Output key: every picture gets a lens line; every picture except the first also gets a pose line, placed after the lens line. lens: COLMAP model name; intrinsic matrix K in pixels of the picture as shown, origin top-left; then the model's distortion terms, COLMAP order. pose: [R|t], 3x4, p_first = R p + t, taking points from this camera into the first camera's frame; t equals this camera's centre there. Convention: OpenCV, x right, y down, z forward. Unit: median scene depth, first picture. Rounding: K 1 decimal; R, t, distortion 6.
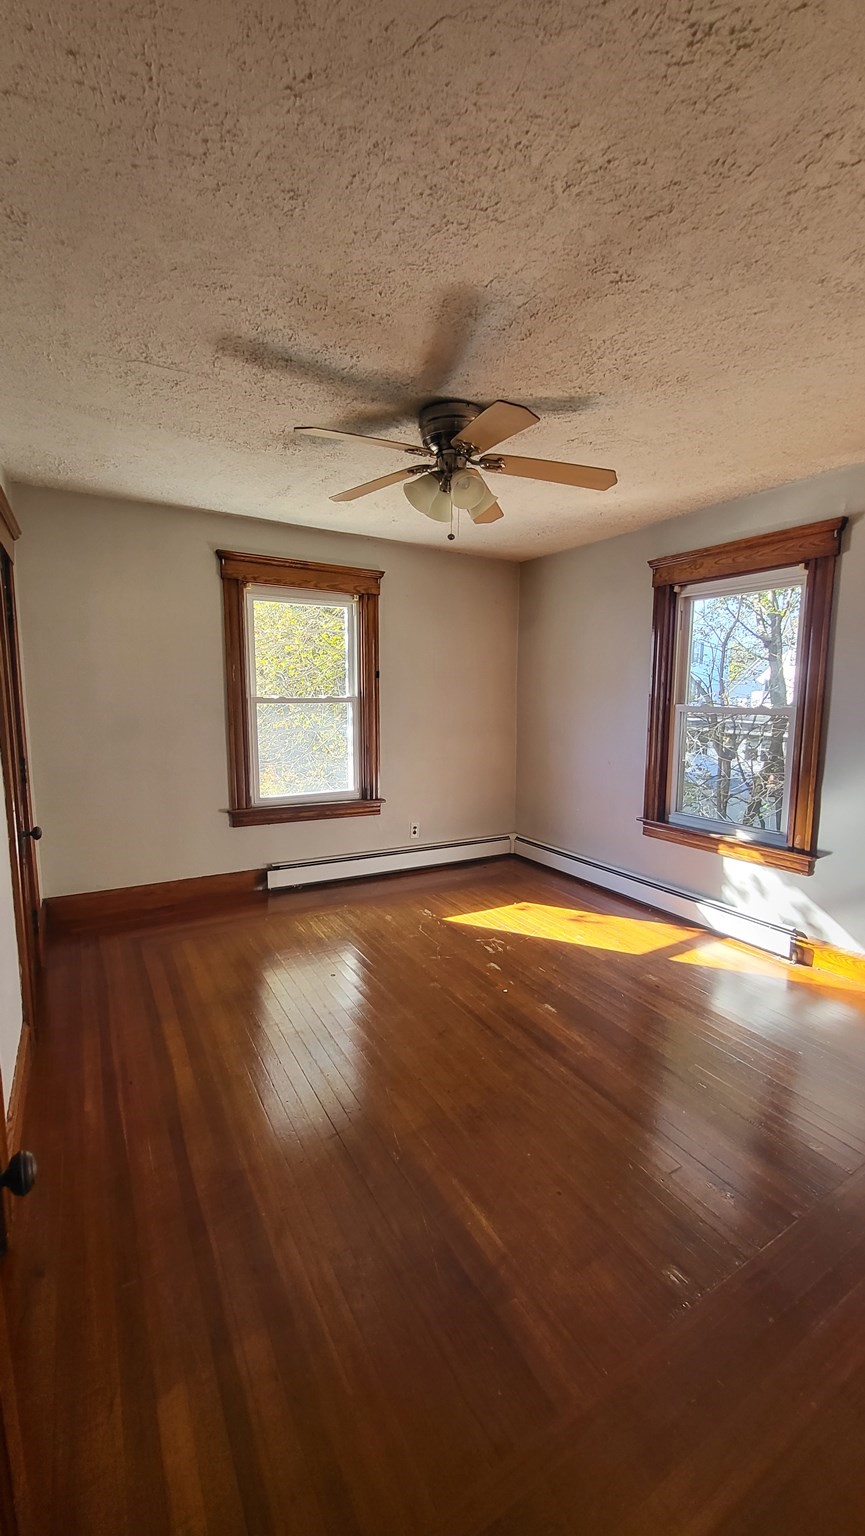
lens RADIAL K [[602.4, 0, 439.3], [0, 602.4, 766.5], [0, 0, 1]] dist [-0.001283, -0.000727]
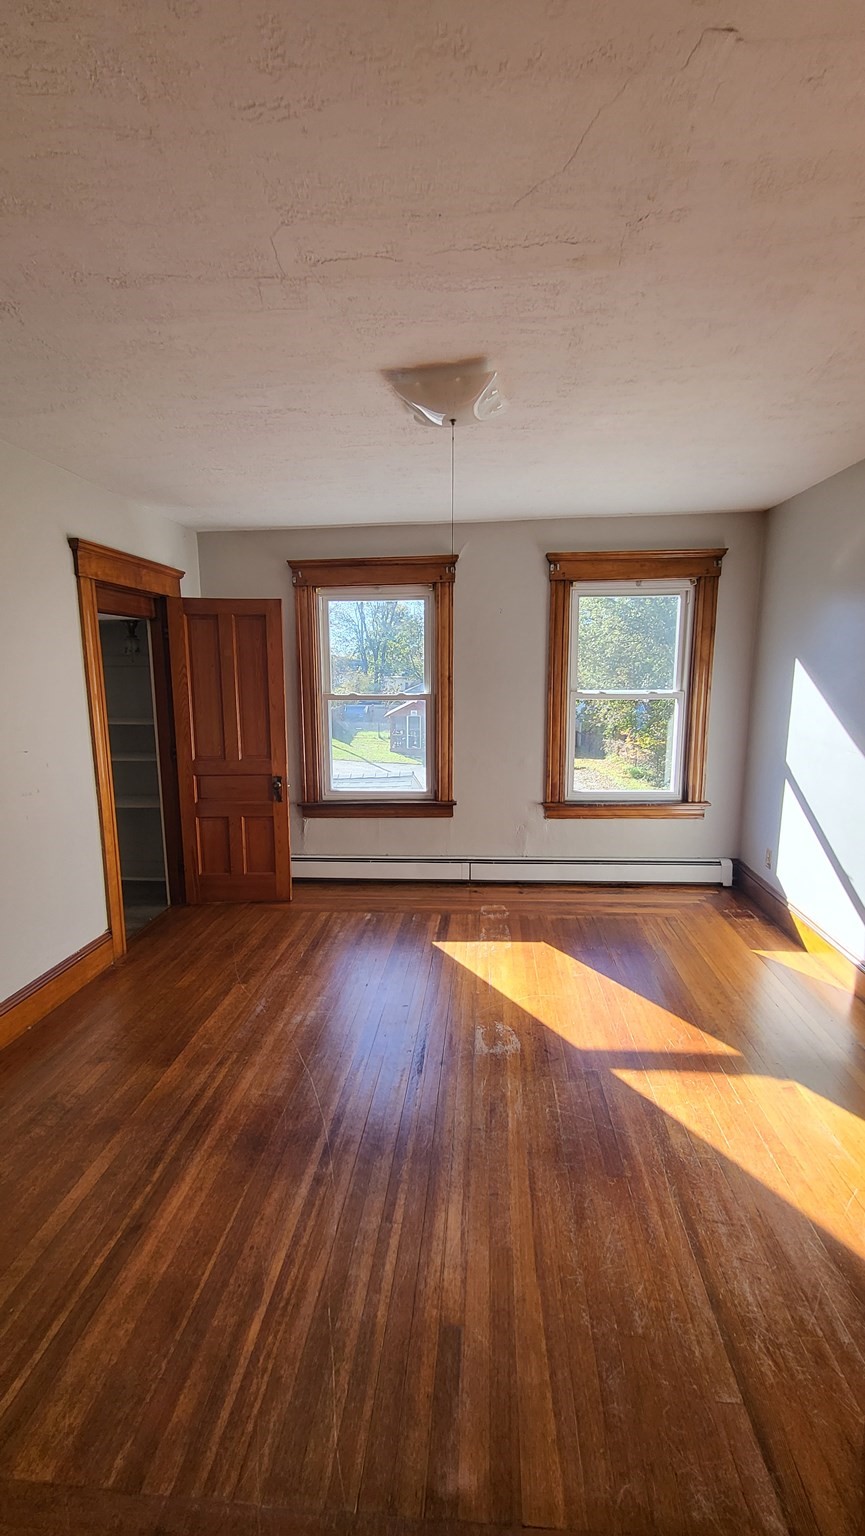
lens RADIAL K [[589.7, 0, 432.5], [0, 589.7, 768.0], [0, 0, 1]] dist [-0.006778, -0.000270]
pose [[0.820899, 0.045428, -0.569264, 0.391275], [-0.038636, 0.998965, 0.024005, -0.018679], [0.569765, 0.002289, 0.821805, 0.233624]]
